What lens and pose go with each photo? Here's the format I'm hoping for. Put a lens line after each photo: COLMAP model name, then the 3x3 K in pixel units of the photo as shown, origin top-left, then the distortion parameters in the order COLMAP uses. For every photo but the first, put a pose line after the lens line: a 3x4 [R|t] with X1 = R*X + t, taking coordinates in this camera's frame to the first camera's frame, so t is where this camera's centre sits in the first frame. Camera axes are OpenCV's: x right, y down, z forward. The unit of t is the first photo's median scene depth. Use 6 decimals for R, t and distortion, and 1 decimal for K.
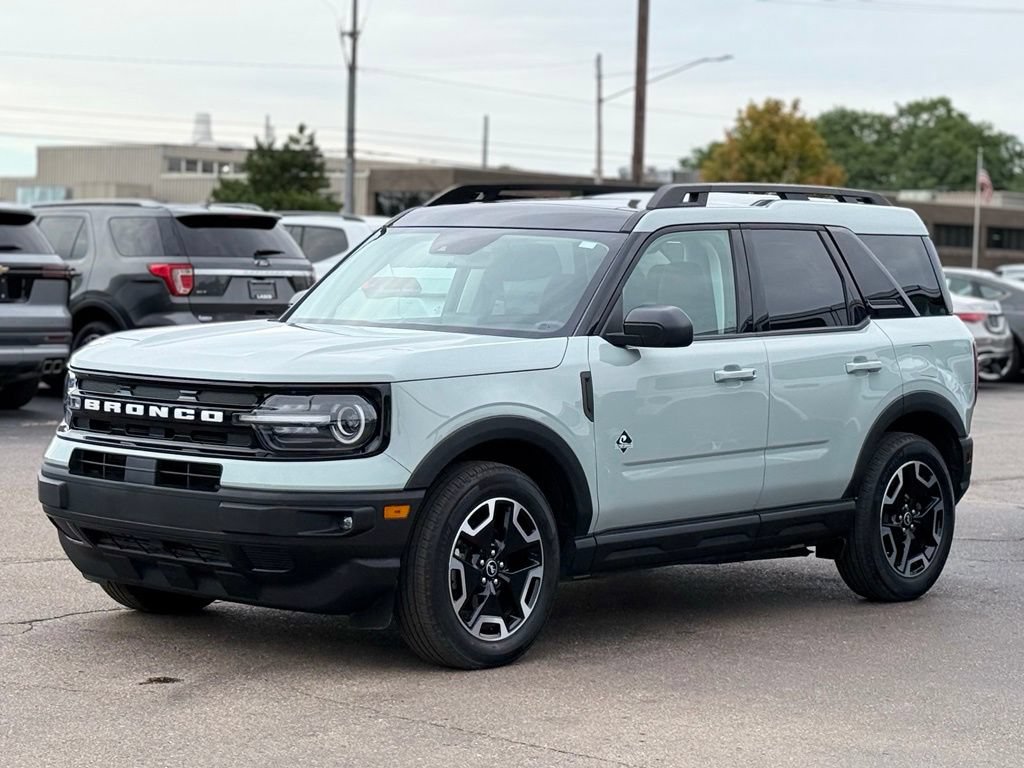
lens RADIAL K [[2181.4, 0, 470.3], [0, 2181.4, 386.1], [0, 0, 1]] dist [0.124802, 0.108293]
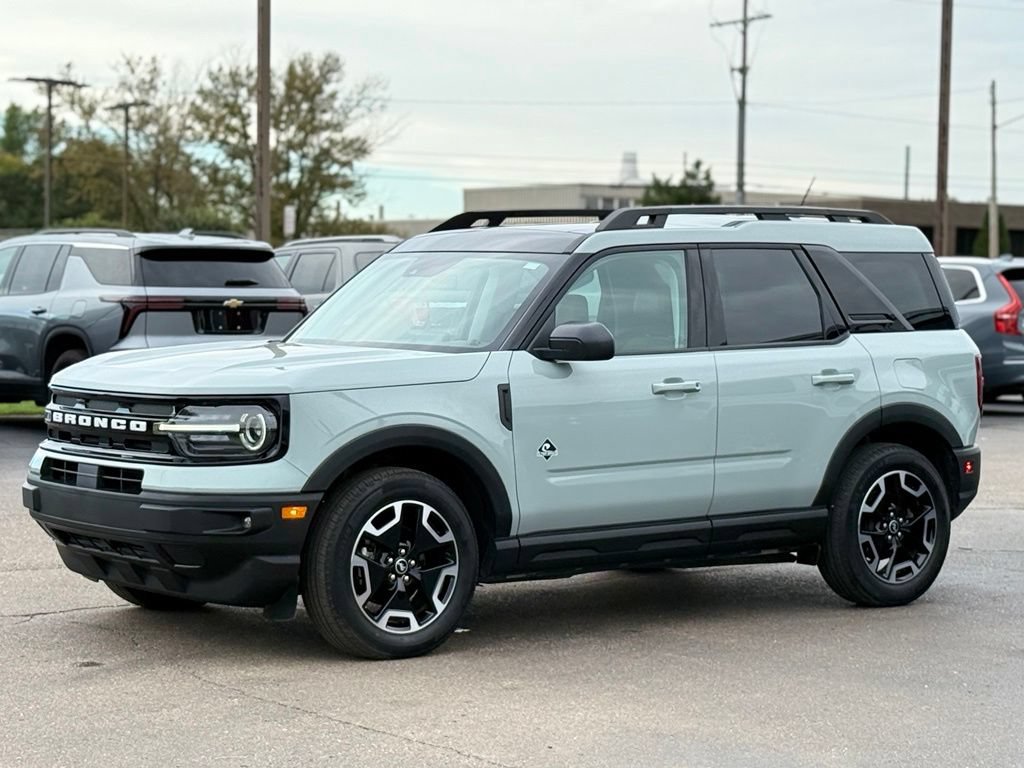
lens RADIAL K [[2156.2, 0, 512.0], [0, 2156.2, 384.0], [0, 0, 1]] dist [0.079725, 0.056196]
pose [[0.986337, -0.008202, -0.164538, 0.229056], [0.005602, 0.999852, -0.016257, 0.010597], [0.164647, 0.015113, 0.986237, -0.041074]]
